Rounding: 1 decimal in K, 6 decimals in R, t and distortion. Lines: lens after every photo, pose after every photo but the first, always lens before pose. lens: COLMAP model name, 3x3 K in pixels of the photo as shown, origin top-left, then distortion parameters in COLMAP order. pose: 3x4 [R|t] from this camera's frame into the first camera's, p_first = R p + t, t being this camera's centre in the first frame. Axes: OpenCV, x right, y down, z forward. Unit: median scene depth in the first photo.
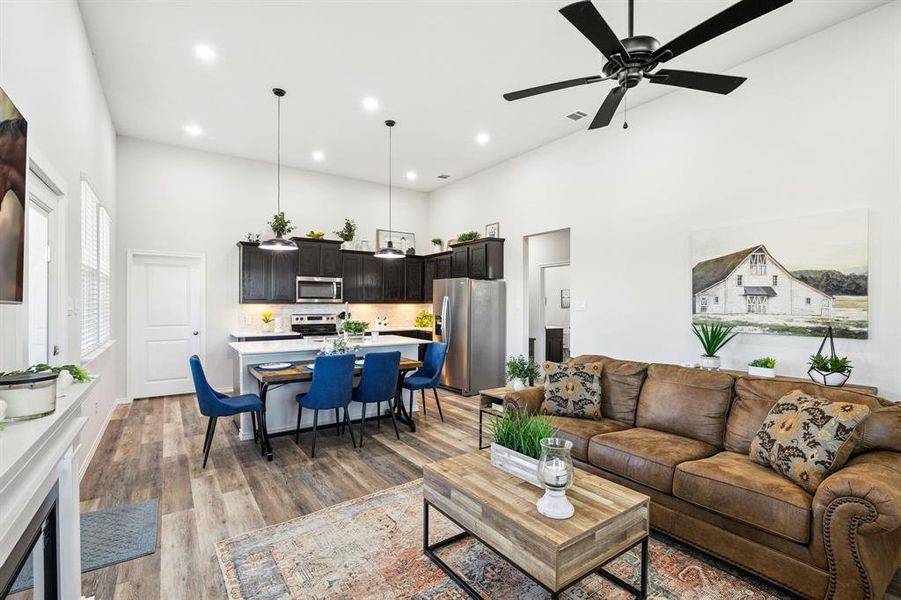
lens RADIAL K [[406.0, 0, 450.3], [0, 406.0, 302.0], [0, 0, 1]] dist [-0.009844, 0.001463]
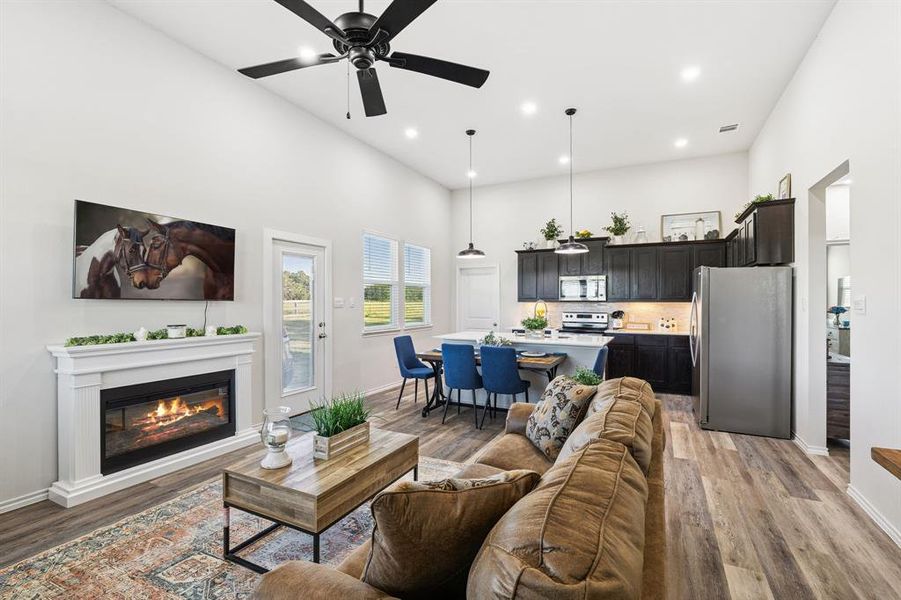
lens RADIAL K [[406.0, 0, 446.8], [0, 406.0, 296.9], [0, 0, 1]] dist [-0.009844, 0.001463]
pose [[0.470744, -0.010133, -0.882211, 0.688241], [-0.001871, 0.999920, -0.012484, 0.007522], [0.882268, 0.007527, 0.470688, 0.374623]]
